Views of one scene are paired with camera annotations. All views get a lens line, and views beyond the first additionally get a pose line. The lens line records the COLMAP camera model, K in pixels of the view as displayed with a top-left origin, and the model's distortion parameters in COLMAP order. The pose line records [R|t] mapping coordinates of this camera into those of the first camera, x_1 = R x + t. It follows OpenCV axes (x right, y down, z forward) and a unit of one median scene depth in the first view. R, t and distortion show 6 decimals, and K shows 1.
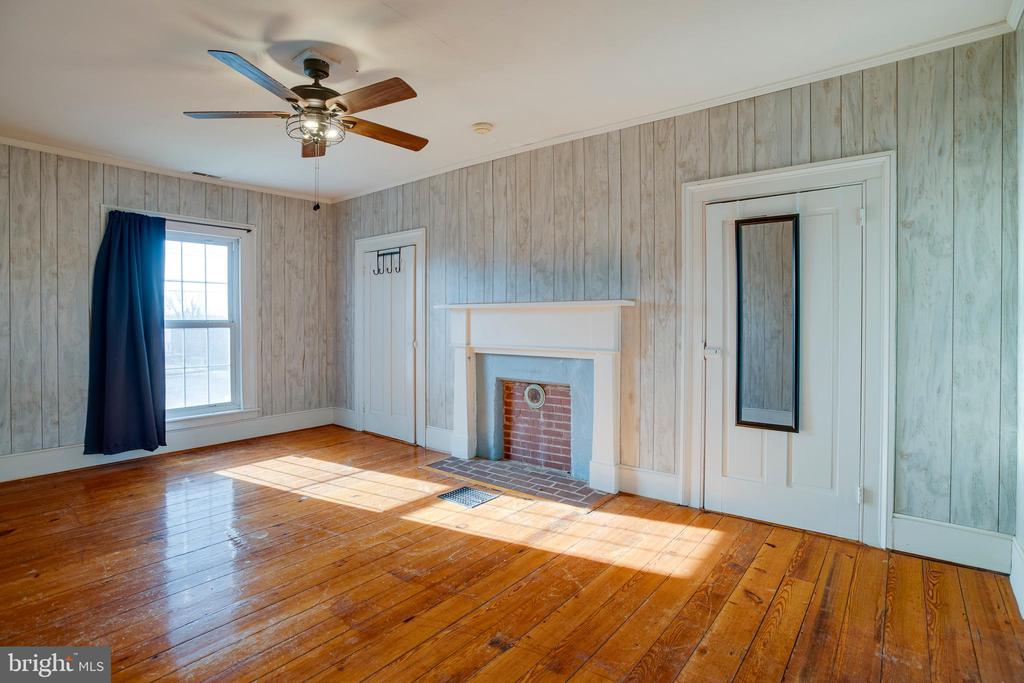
lens RADIAL K [[493.7, 0, 513.7], [0, 493.7, 325.7], [0, 0, 1]] dist [-0.080195, 0.026074]
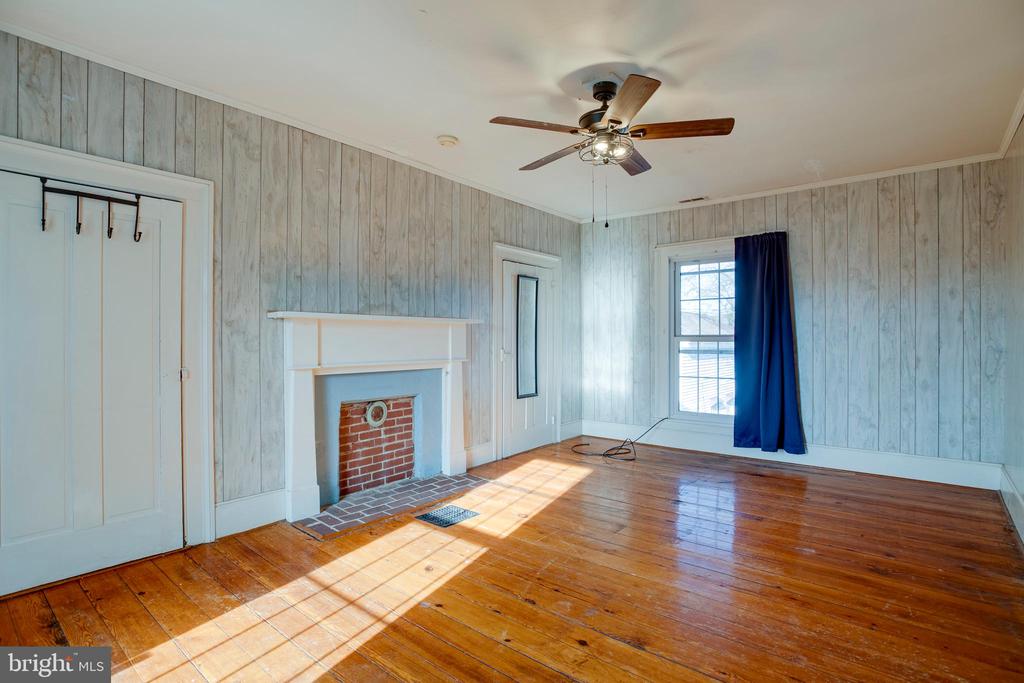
lens RADIAL K [[498.2, 0, 511.2], [0, 498.2, 338.3], [0, 0, 1]] dist [-0.060449, 0.027114]
pose [[0.025584, -0.004628, 0.999662, -0.932142], [0.006694, 0.999968, 0.004458, -0.005947], [-0.999650, 0.006578, 0.025614, 0.735302]]
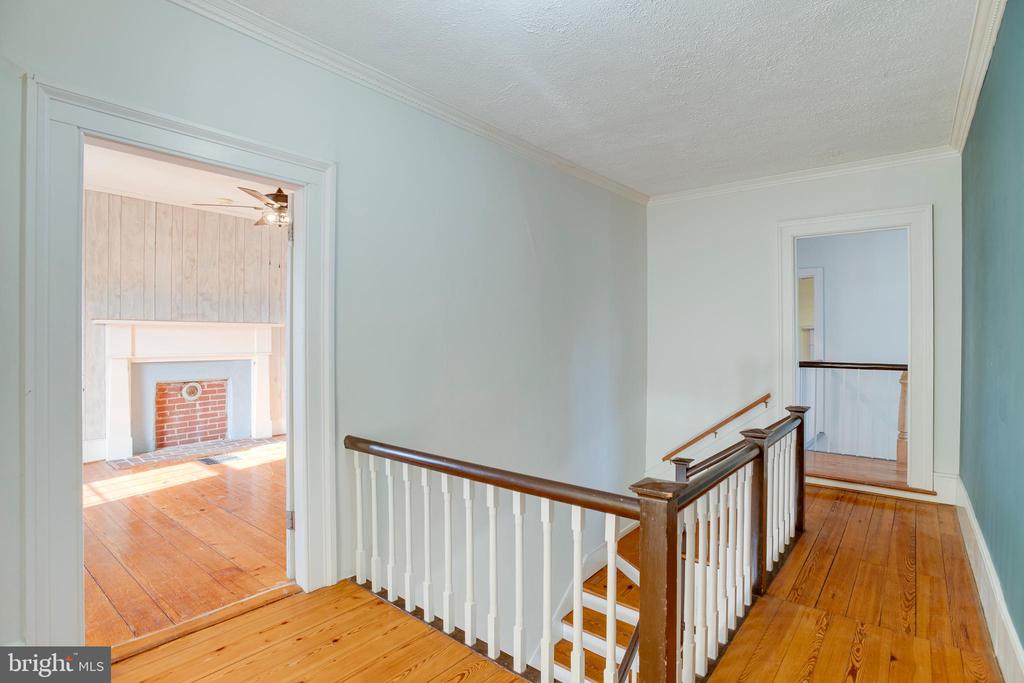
lens RADIAL K [[498.2, 0, 511.2], [0, 498.2, 338.3], [0, 0, 1]] dist [-0.060449, 0.027114]
pose [[0.022313, -0.006155, 0.999732, -1.297044], [0.001004, 0.999981, 0.006134, -0.008912], [-0.999751, 0.000866, 0.022318, 0.105466]]
